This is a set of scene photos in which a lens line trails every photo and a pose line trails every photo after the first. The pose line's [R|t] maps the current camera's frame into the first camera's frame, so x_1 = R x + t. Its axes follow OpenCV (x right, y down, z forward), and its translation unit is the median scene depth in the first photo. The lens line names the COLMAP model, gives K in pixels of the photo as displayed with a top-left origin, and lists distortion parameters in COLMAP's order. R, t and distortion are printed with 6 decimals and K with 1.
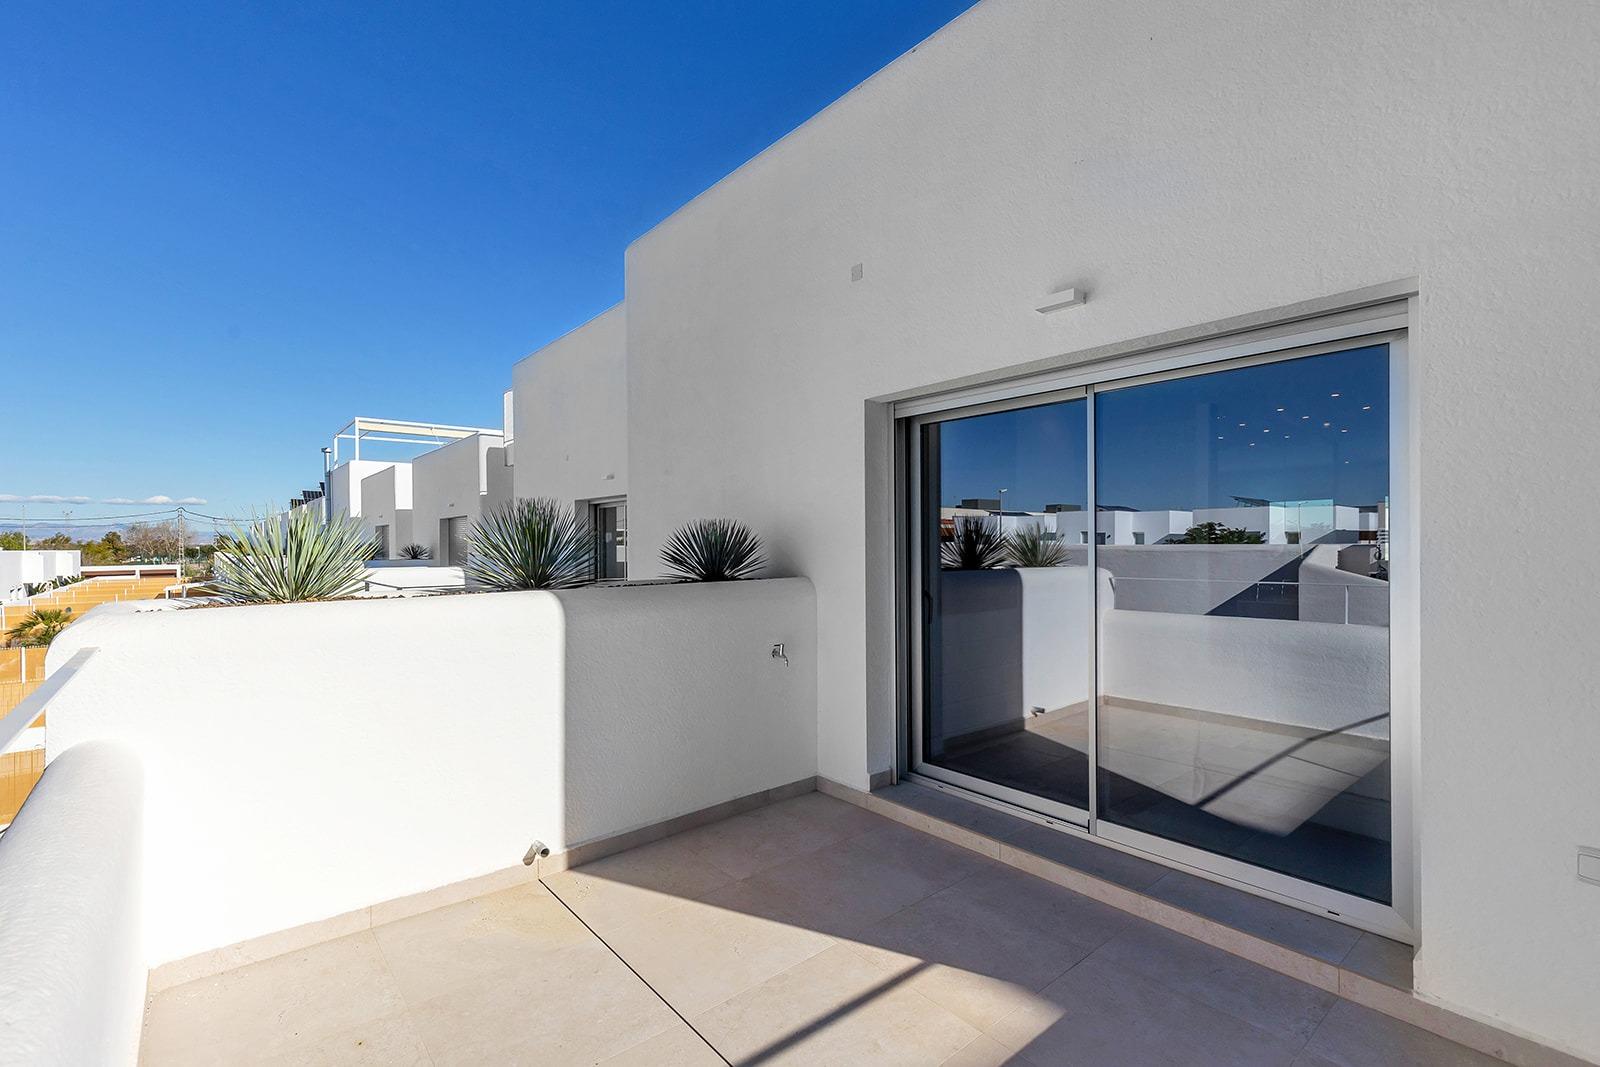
lens RADIAL K [[744.8, 0, 800.0], [0, 744.8, 533.5], [0, 0, 1]] dist [0.005252, 0.000045]
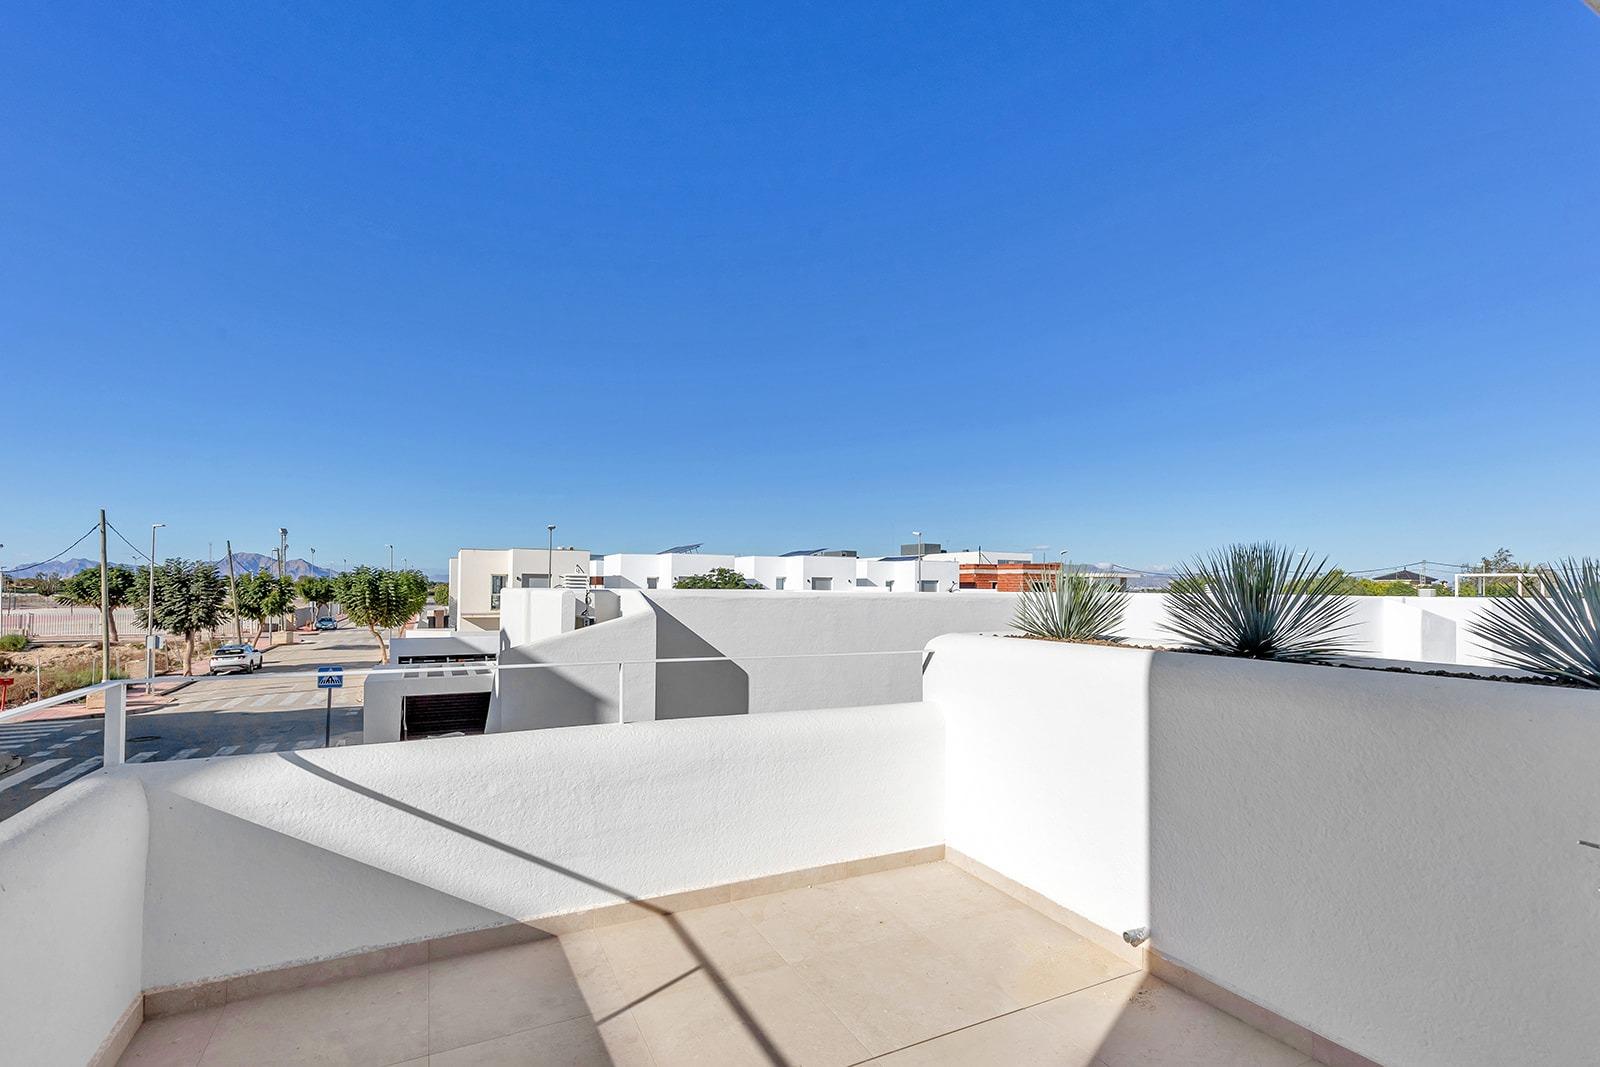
lens RADIAL K [[729.2, 0, 798.1], [0, 729.2, 563.3], [0, 0, 1]] dist [0.002897, -0.000029]
pose [[-0.202428, -0.025263, -0.978971, 0.705958], [-0.010828, 0.999664, -0.023558, -0.001489], [0.979237, 0.005831, -0.202634, 0.889091]]
